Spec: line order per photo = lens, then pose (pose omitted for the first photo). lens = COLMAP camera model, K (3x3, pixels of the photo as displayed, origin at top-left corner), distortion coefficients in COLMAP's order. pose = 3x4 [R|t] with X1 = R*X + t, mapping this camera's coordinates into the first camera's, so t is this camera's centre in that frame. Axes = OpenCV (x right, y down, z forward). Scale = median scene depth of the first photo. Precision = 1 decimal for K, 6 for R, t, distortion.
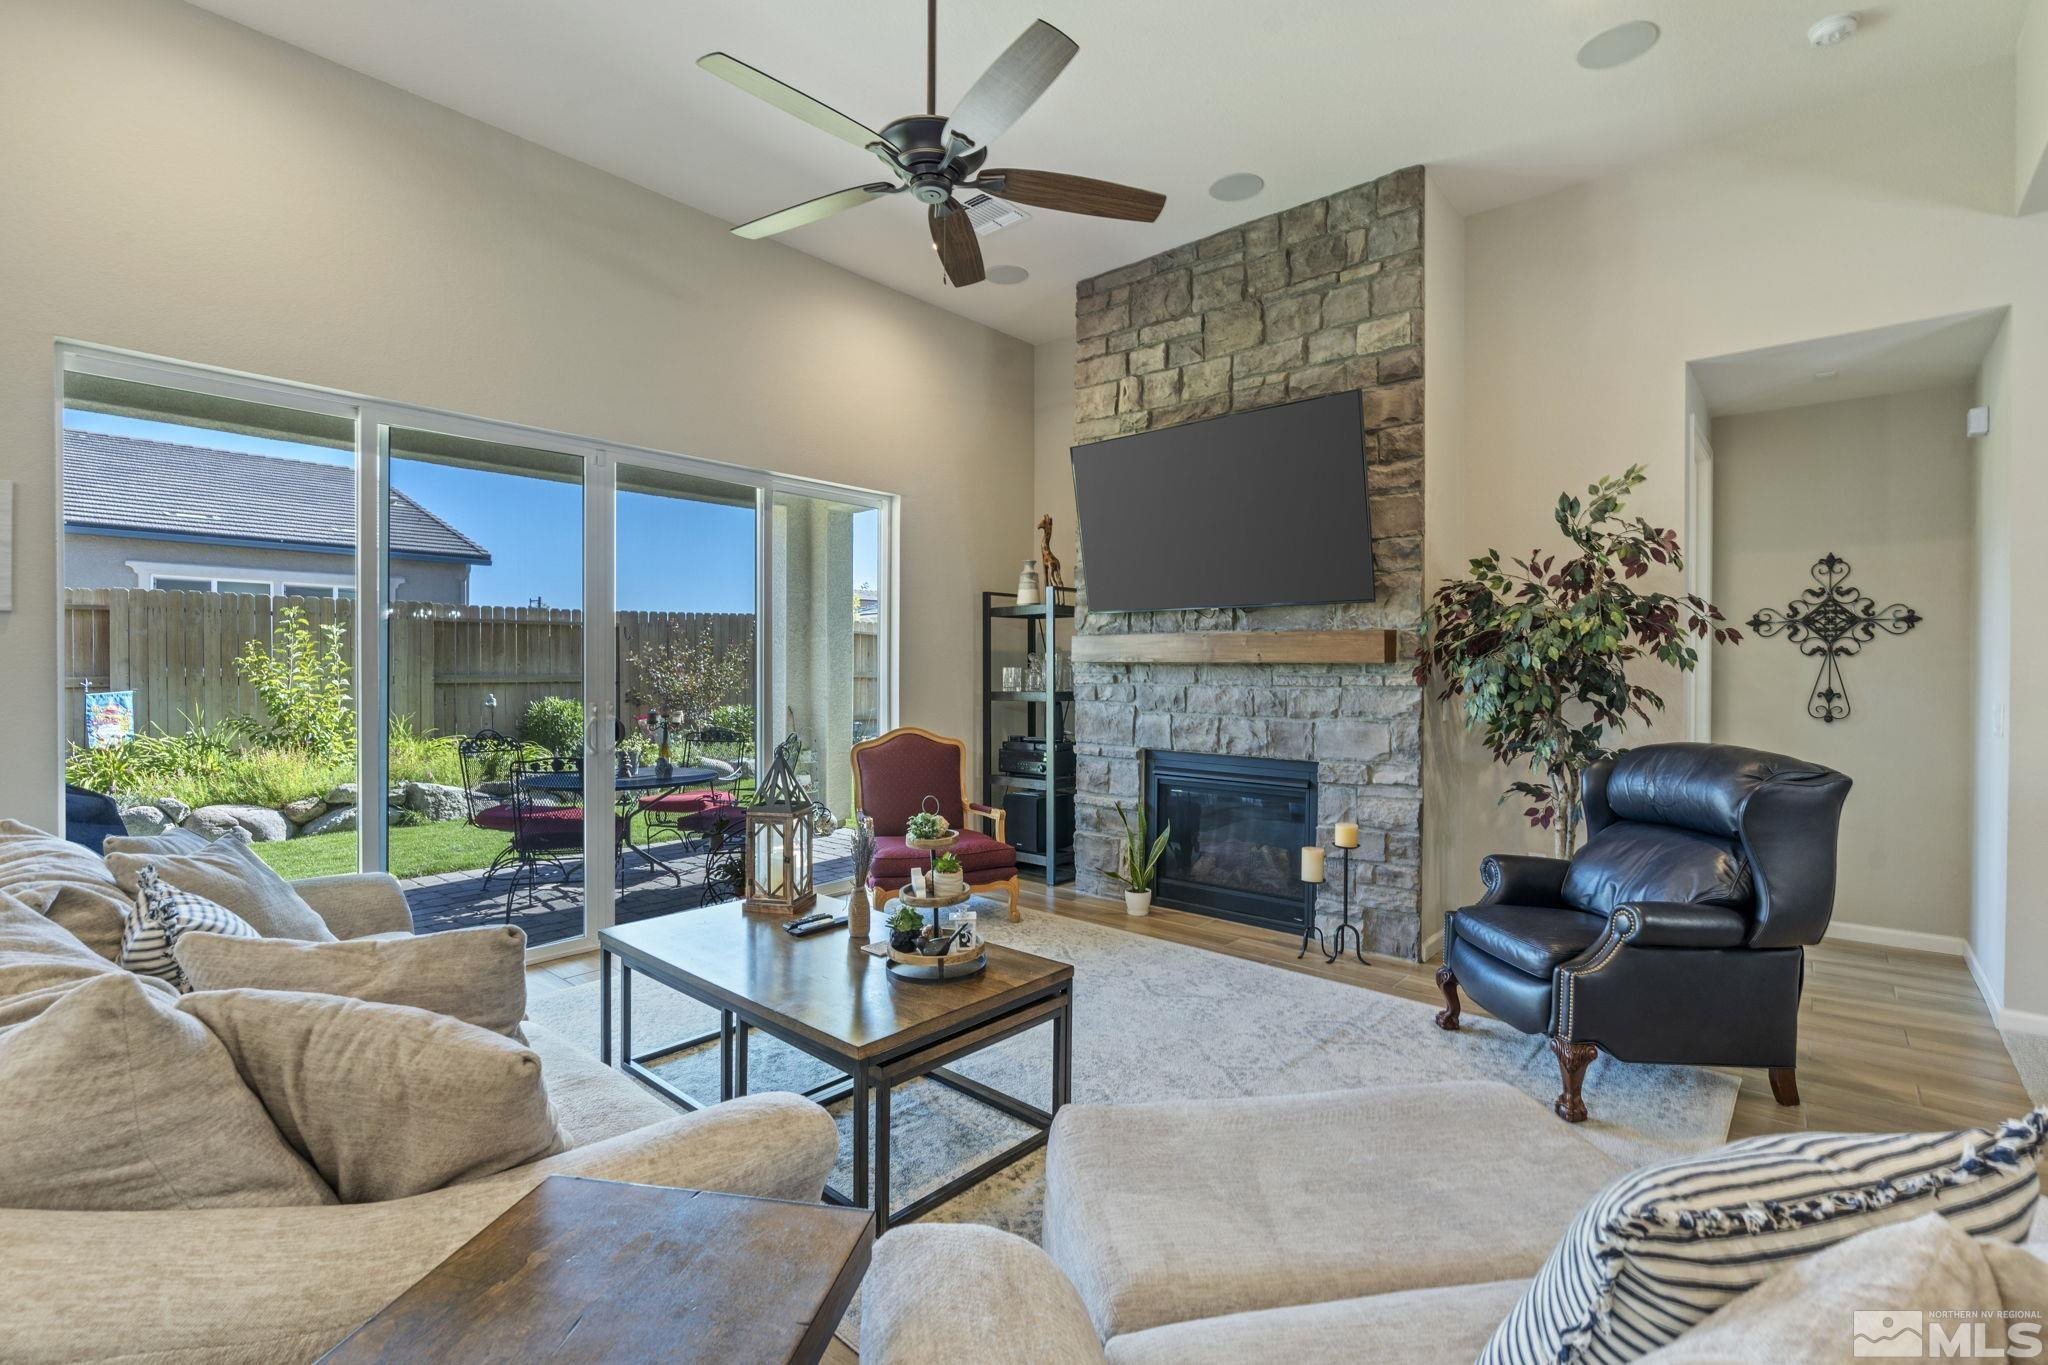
lens RADIAL K [[923.1, 0, 1031.5], [0, 923.1, 675.9], [0, 0, 1]] dist [-0.009125, 0.000219]
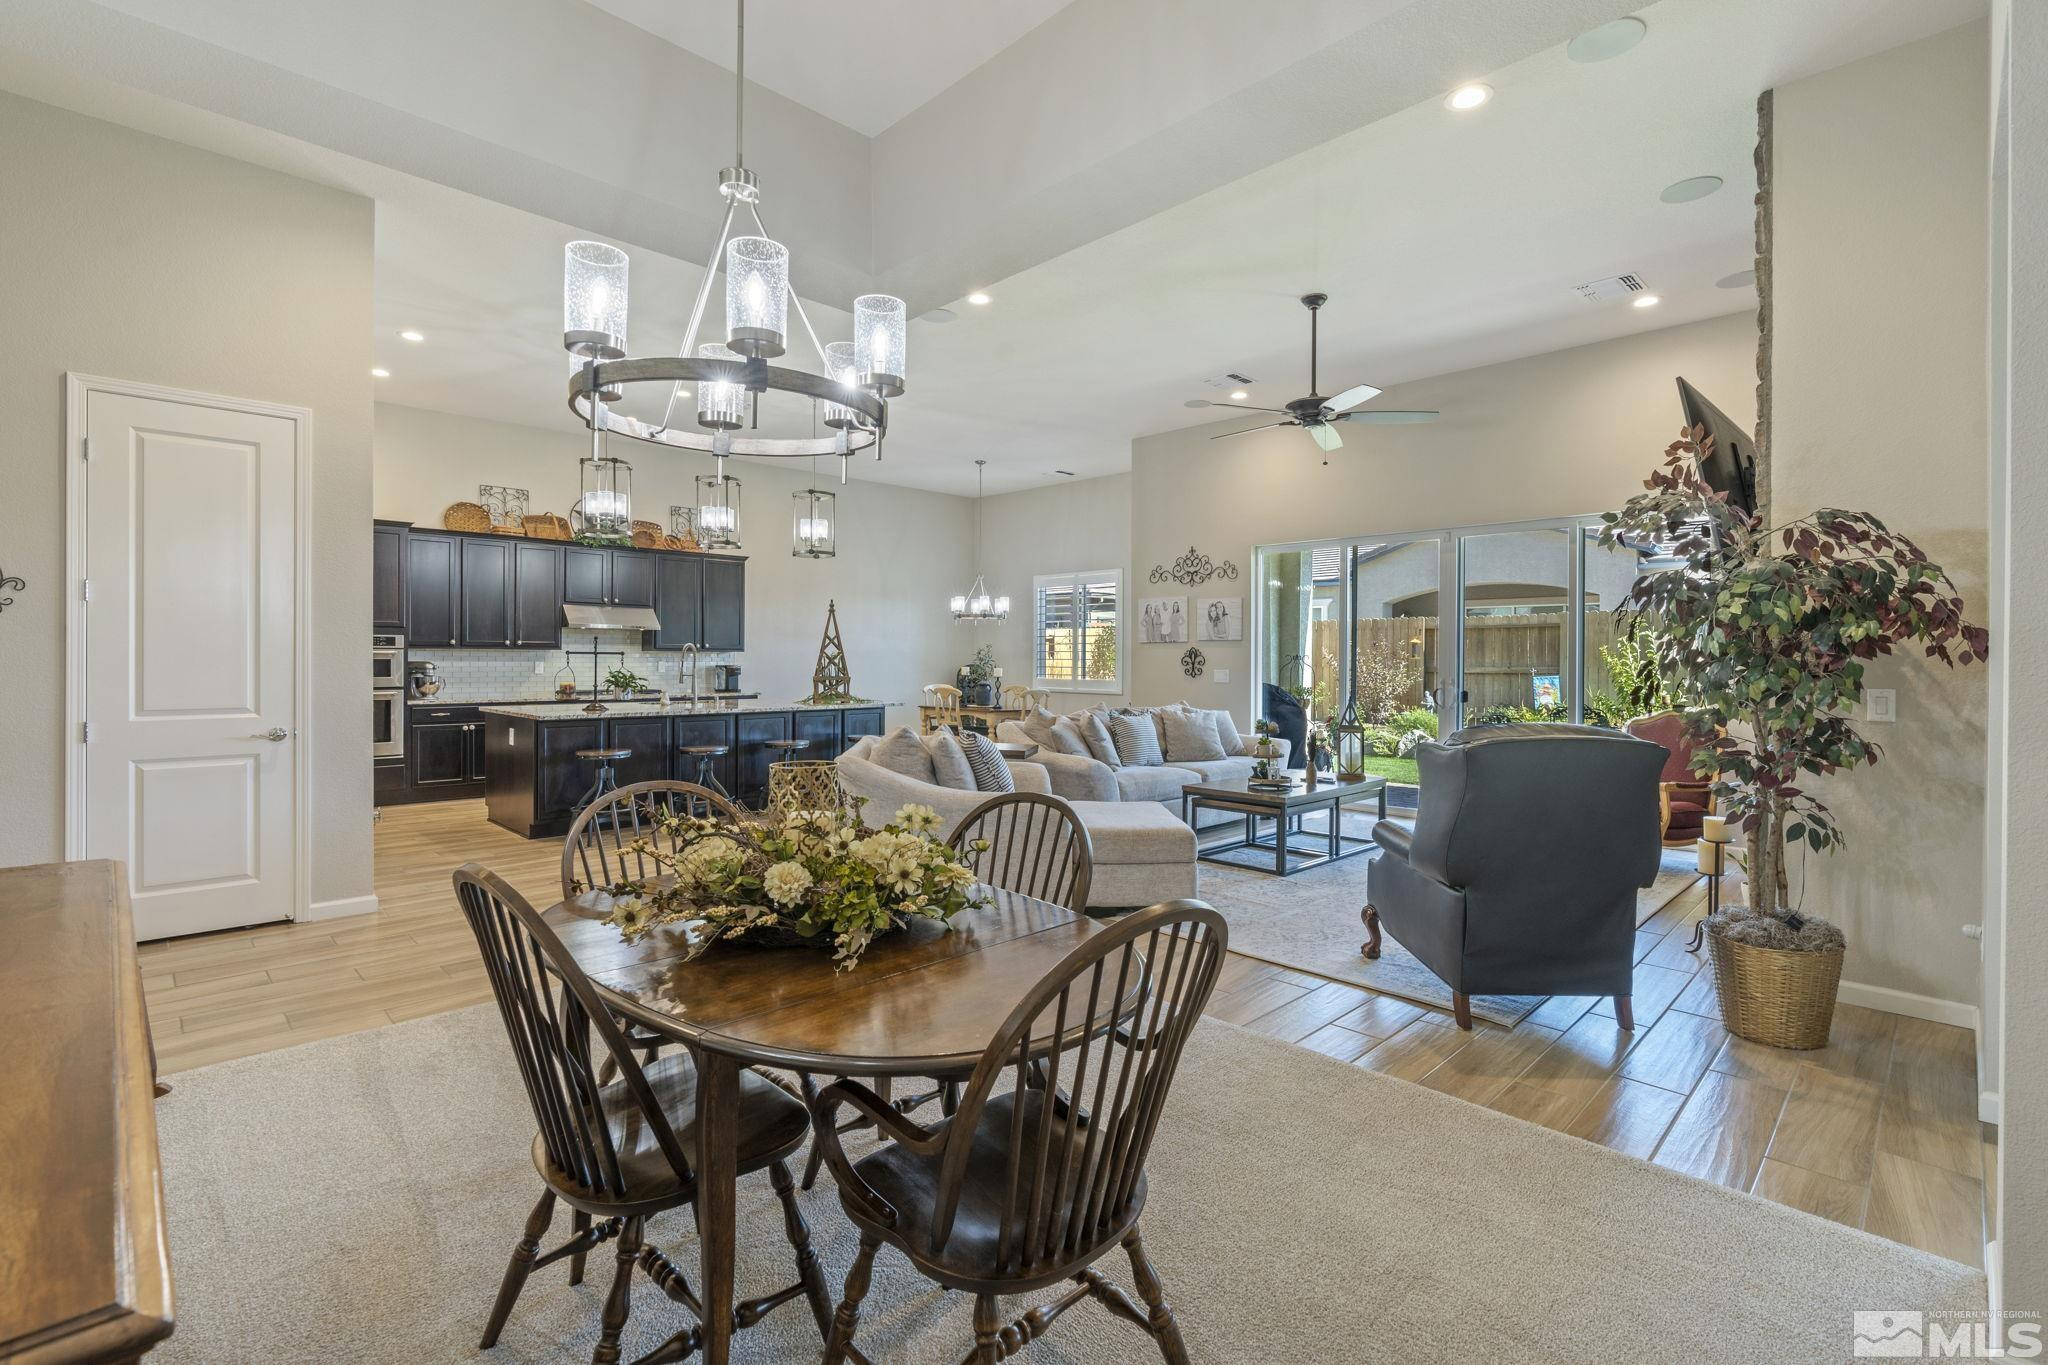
lens RADIAL K [[928.7, 0, 1033.2], [0, 928.7, 661.4], [0, 0, 1]] dist [-0.016109, 0.007295]
pose [[-0.066748, -0.002049, -0.997768, 1.235394], [-0.011842, 0.999929, -0.001262, 0.007922], [0.997700, 0.011731, -0.066768, 0.318185]]
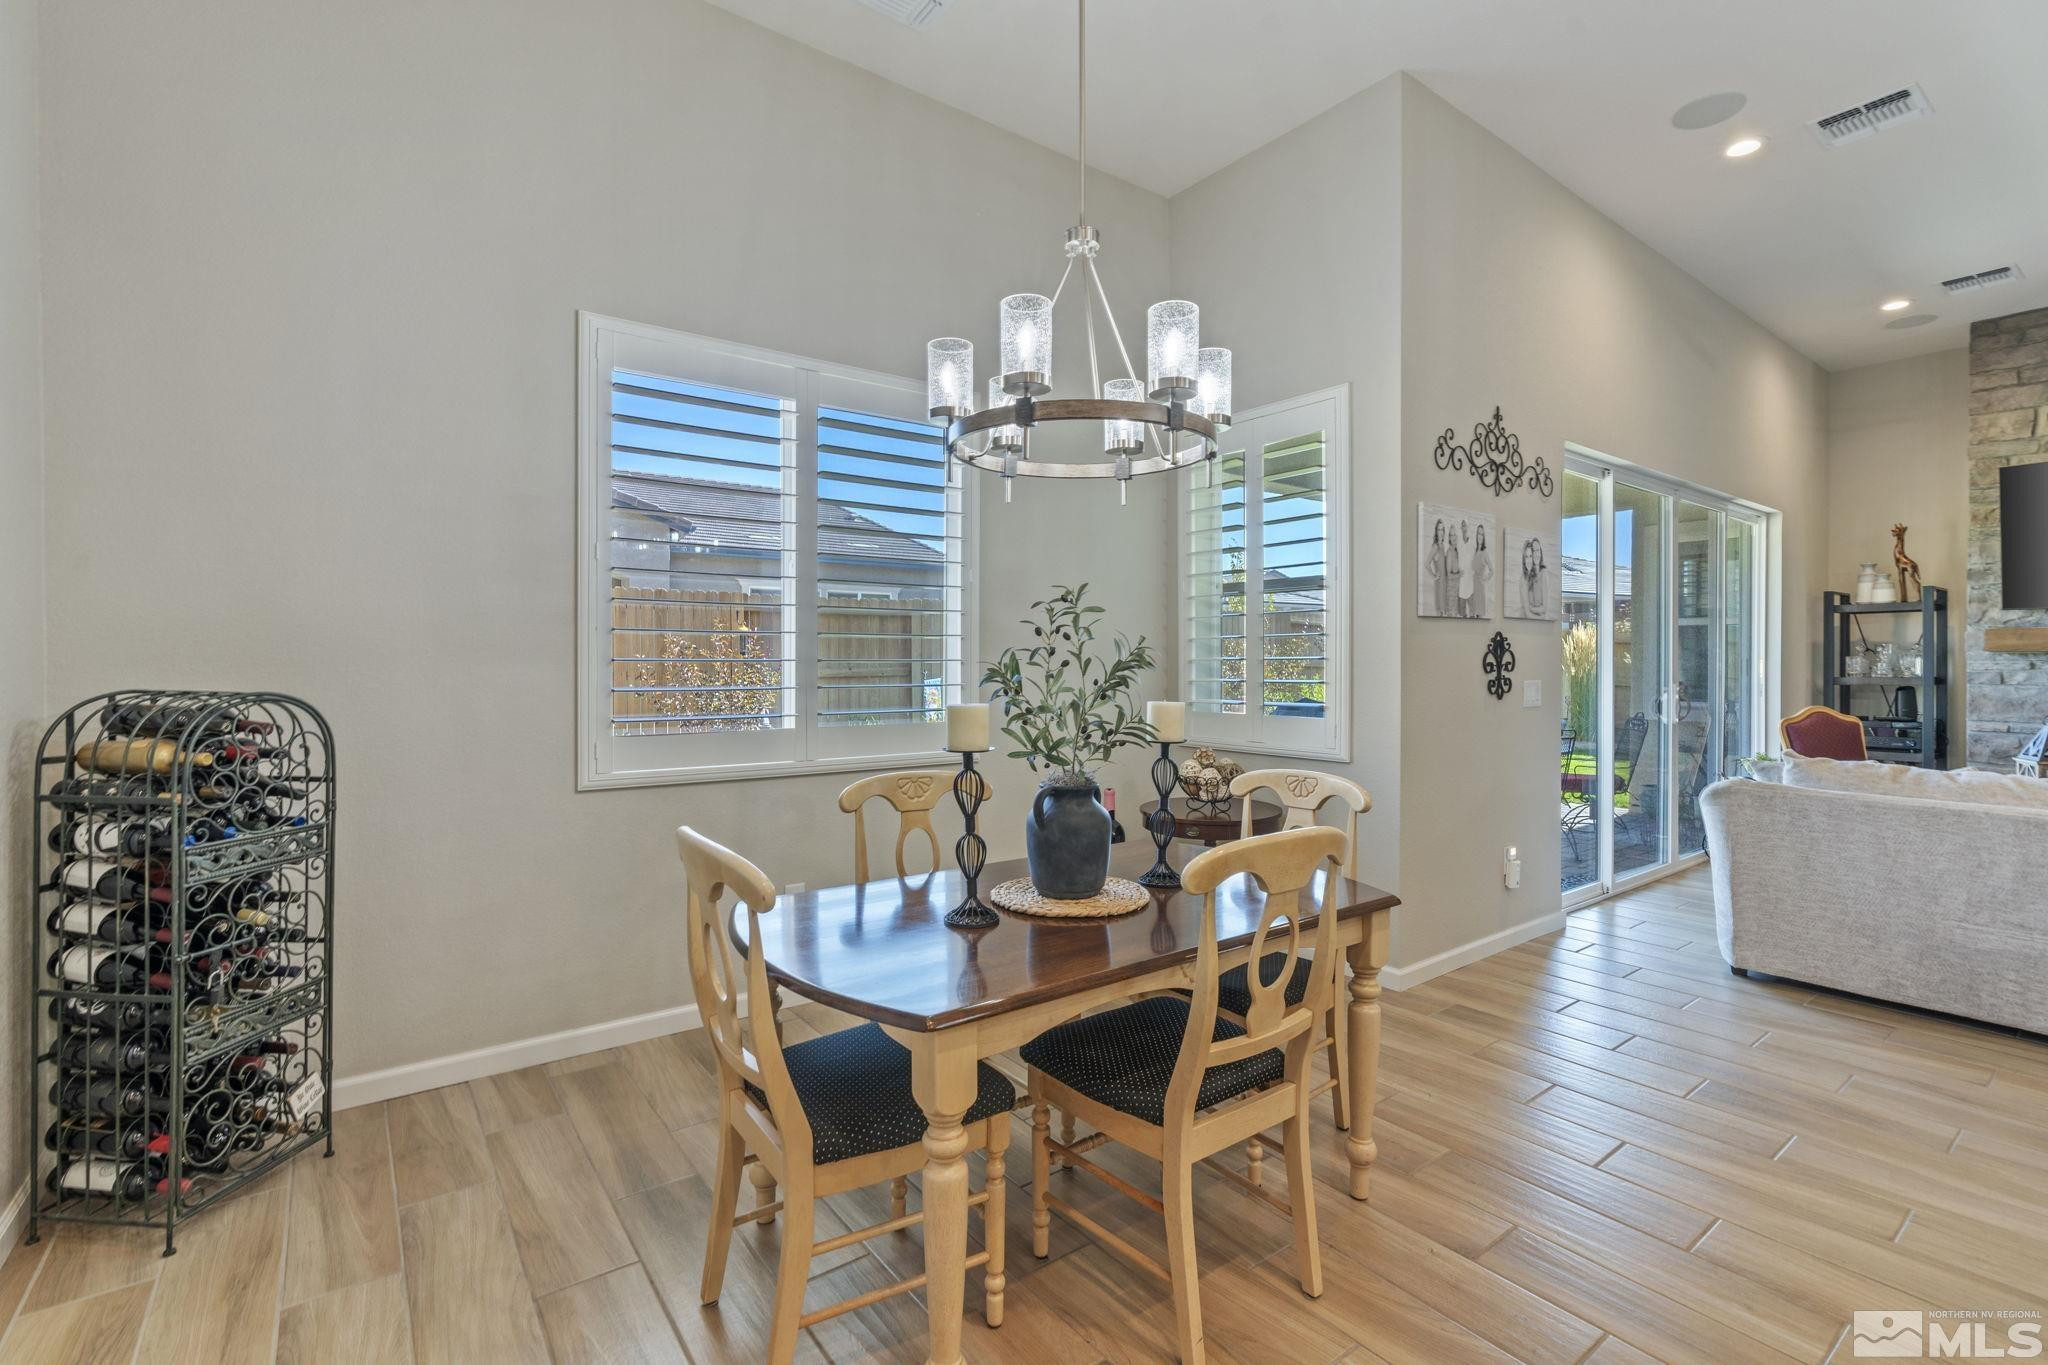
lens RADIAL K [[918.2, 0, 1028.0], [0, 918.2, 667.1], [0, 0, 1]] dist [-0.012560, 0.003456]
pose [[0.978095, -0.000568, -0.208159, -1.023042], [0.000616, 1.000000, 0.000166, 0.004393], [0.208159, -0.000291, 0.978095, -0.424835]]
